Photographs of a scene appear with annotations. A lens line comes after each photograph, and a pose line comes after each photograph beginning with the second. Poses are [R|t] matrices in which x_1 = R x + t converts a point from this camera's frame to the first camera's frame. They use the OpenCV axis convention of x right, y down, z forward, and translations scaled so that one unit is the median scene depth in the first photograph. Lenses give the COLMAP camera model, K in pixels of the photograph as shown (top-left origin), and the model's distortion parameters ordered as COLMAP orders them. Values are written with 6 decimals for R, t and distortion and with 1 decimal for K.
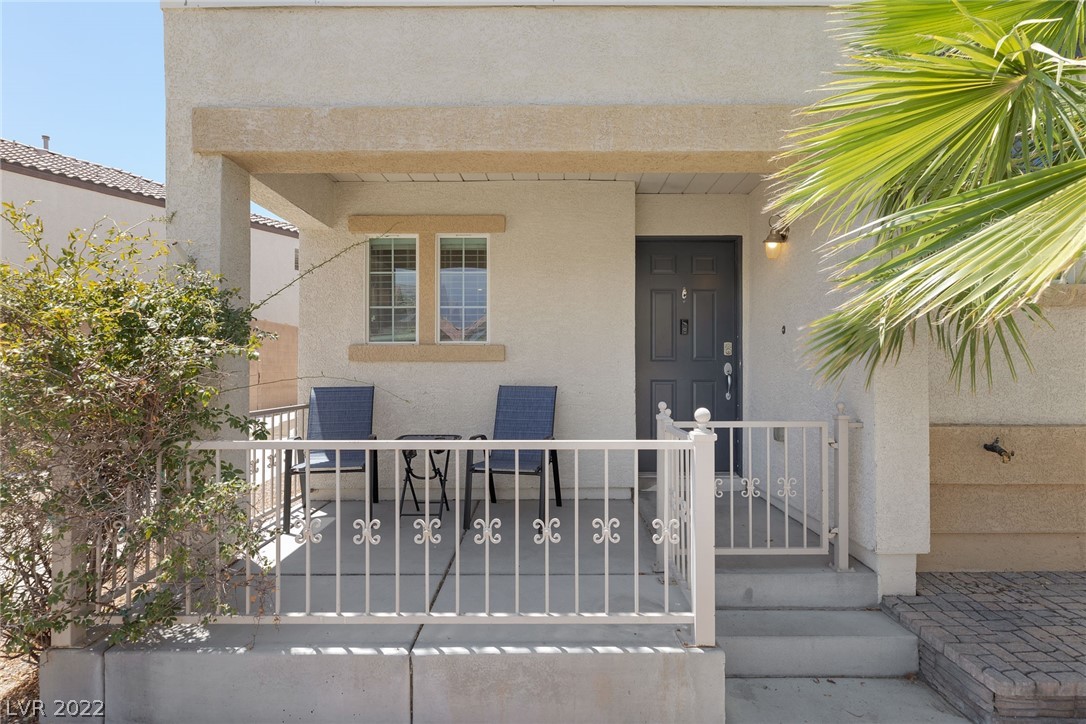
lens RADIAL K [[553.1, 0, 543.0], [0, 553.1, 362.0], [0, 0, 1]] dist [-0.023611, -0.000083]
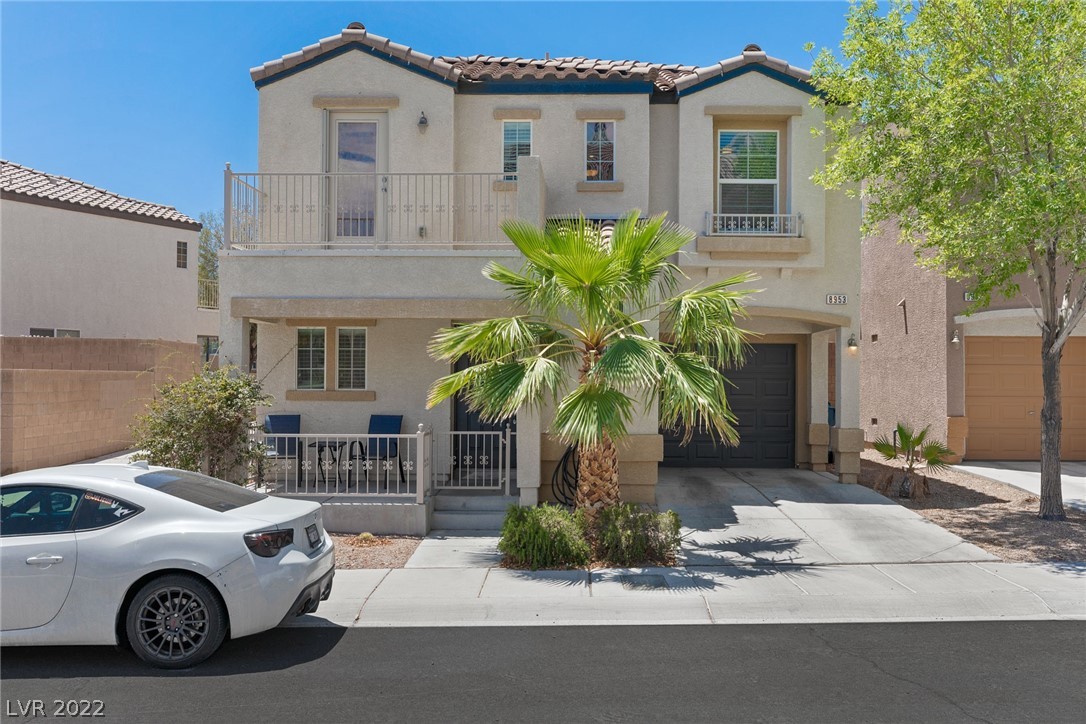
lens RADIAL K [[929.5, 0, 543.0], [0, 929.5, 362.0], [0, 0, 1]] dist [0.002906, 0.000323]
pose [[0.999967, 0.007248, 0.003762, 0.464226], [-0.007201, 0.999898, -0.012302, -0.094310], [-0.003851, 0.012275, 0.999917, -2.004209]]
